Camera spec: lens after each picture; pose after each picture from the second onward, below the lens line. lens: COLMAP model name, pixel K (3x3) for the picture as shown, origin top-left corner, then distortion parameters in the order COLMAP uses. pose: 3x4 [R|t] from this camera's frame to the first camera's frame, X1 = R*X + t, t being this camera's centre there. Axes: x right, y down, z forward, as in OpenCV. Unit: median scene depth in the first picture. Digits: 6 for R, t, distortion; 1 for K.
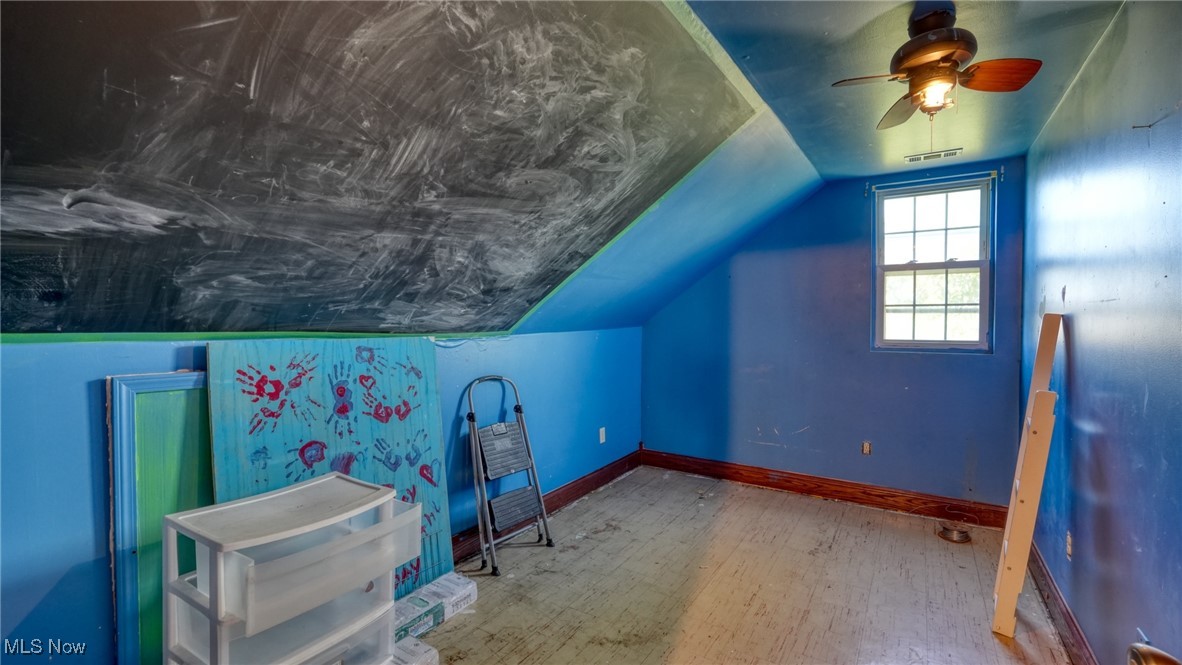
lens RADIAL K [[516.1, 0, 589.0], [0, 516.1, 331.5], [0, 0, 1]] dist [-0.004982, 0.000731]
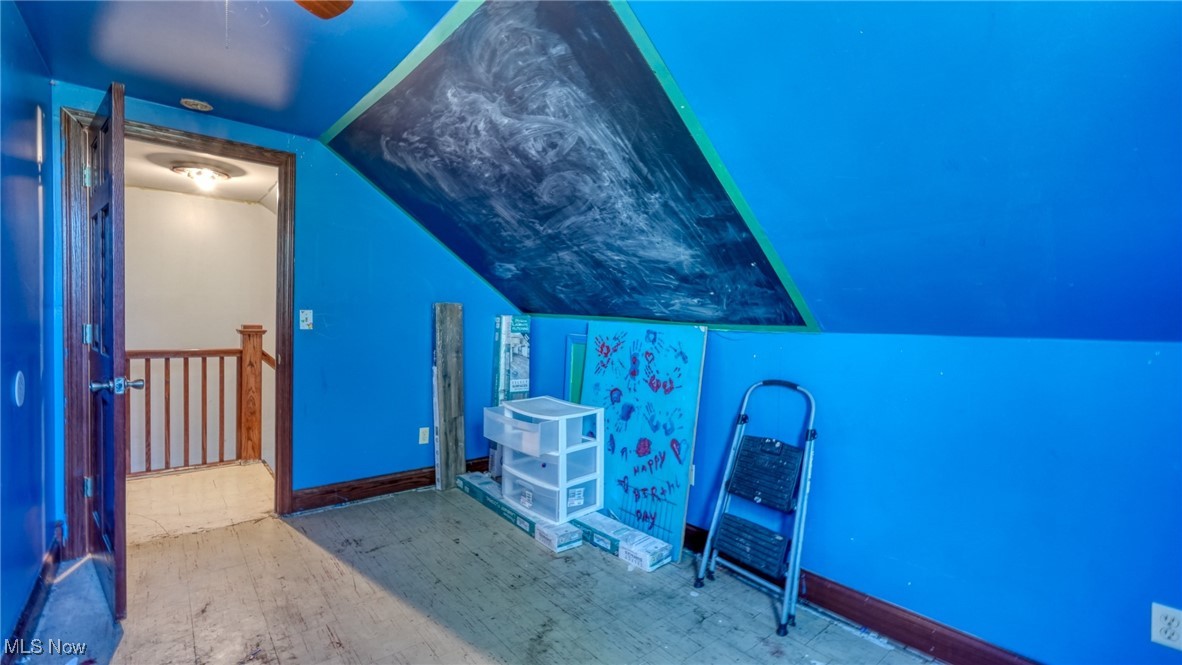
lens RADIAL K [[516.1, 0, 587.8], [0, 516.1, 328.4], [0, 0, 1]] dist [-0.004982, 0.000731]
pose [[-0.291027, 0.019541, -0.956515, 0.905284], [-0.041797, 0.998577, 0.033117, -0.012894], [0.955801, 0.049618, -0.289796, 1.275456]]
